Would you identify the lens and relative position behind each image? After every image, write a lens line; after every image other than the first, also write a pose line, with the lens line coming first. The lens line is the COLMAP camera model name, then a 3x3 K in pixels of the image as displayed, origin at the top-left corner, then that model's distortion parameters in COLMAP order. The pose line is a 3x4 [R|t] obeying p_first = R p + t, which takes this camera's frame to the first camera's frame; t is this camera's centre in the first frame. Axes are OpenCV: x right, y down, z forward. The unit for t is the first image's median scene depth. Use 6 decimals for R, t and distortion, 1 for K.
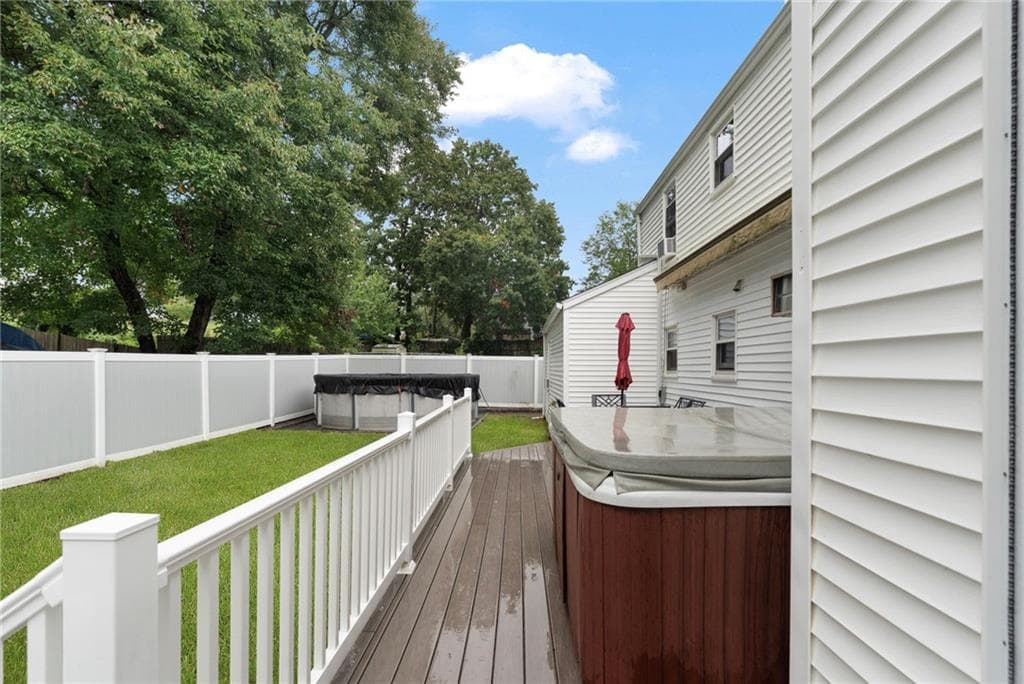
lens RADIAL K [[470.8, 0, 510.4], [0, 470.8, 367.5], [0, 0, 1]] dist [0.000618, 0.000389]
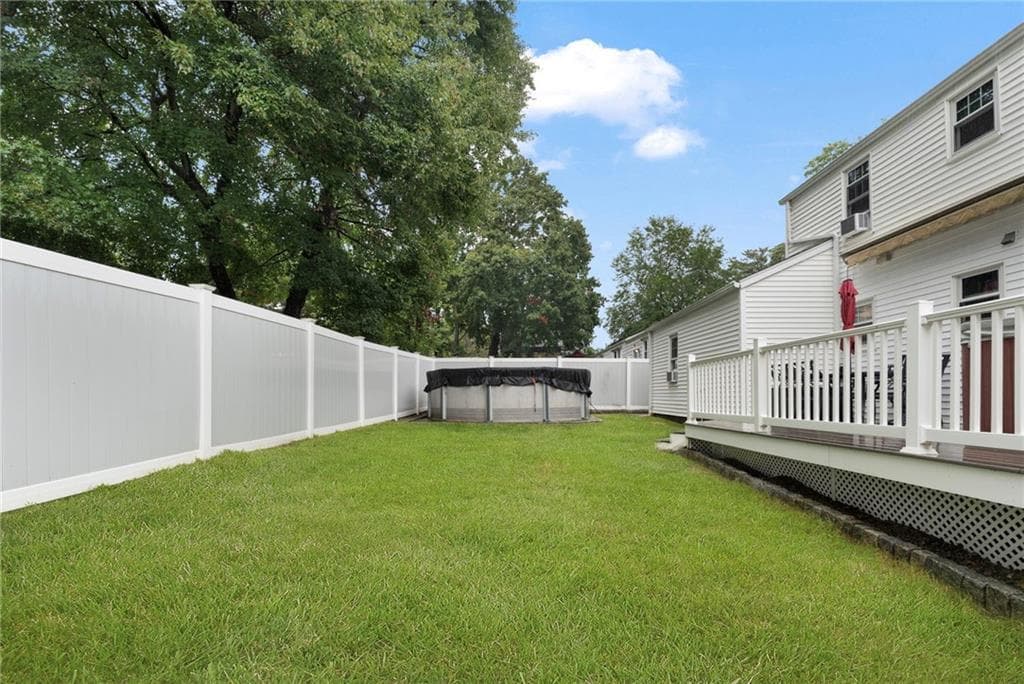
lens RADIAL K [[481.8, 0, 508.6], [0, 481.8, 389.5], [0, 0, 1]] dist [-0.000580, 0.000454]
pose [[0.999673, -0.006578, 0.024694, -0.223134], [0.006998, 0.999832, -0.016958, 0.058431], [-0.024578, 0.017126, 0.999551, -0.006711]]
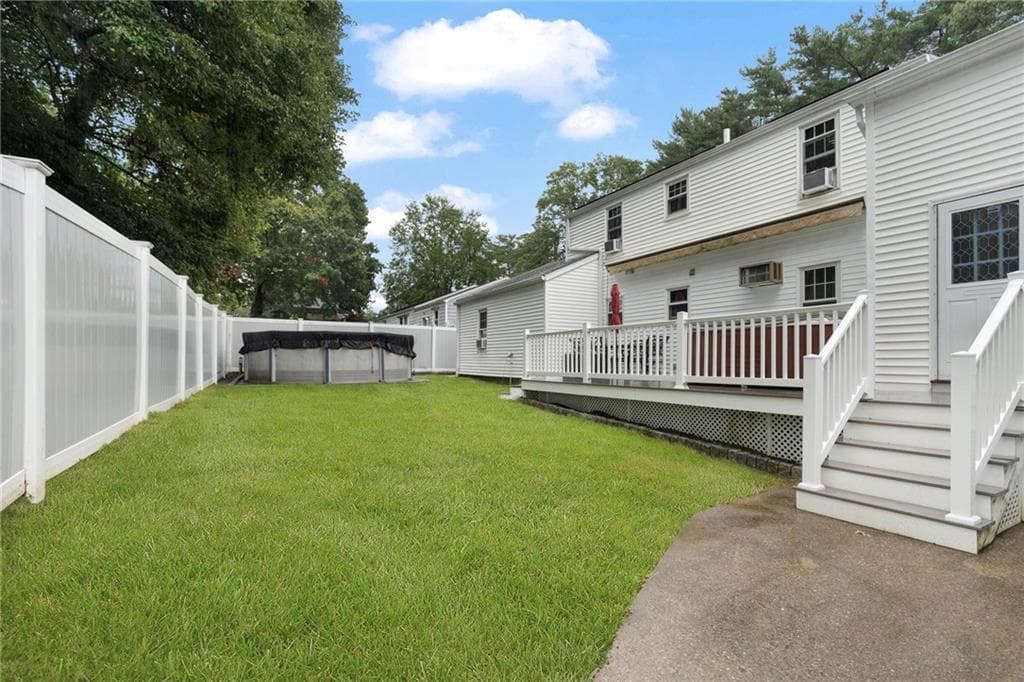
lens RADIAL K [[477.0, 0, 523.1], [0, 477.0, 359.1], [0, 0, 1]] dist [-0.017499, 0.011811]
pose [[0.846586, 0.000176, 0.532251, -0.370620], [0.001844, 0.999993, -0.003265, 0.059615], [-0.532248, 0.003746, 0.846580, -0.075096]]
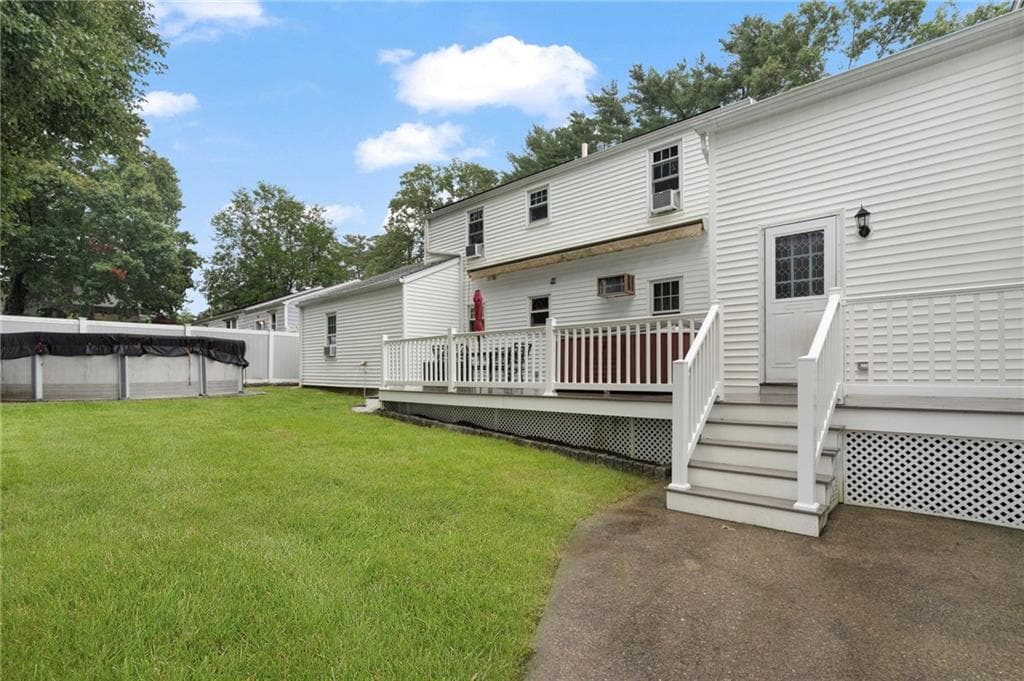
lens RADIAL K [[480.2, 0, 524.5], [0, 480.2, 371.5], [0, 0, 1]] dist [-0.010957, 0.005924]
pose [[0.648539, -0.009441, 0.761123, -0.363698], [0.008320, 0.999951, 0.005314, 0.060985], [-0.761136, 0.002886, 0.648586, -0.050239]]
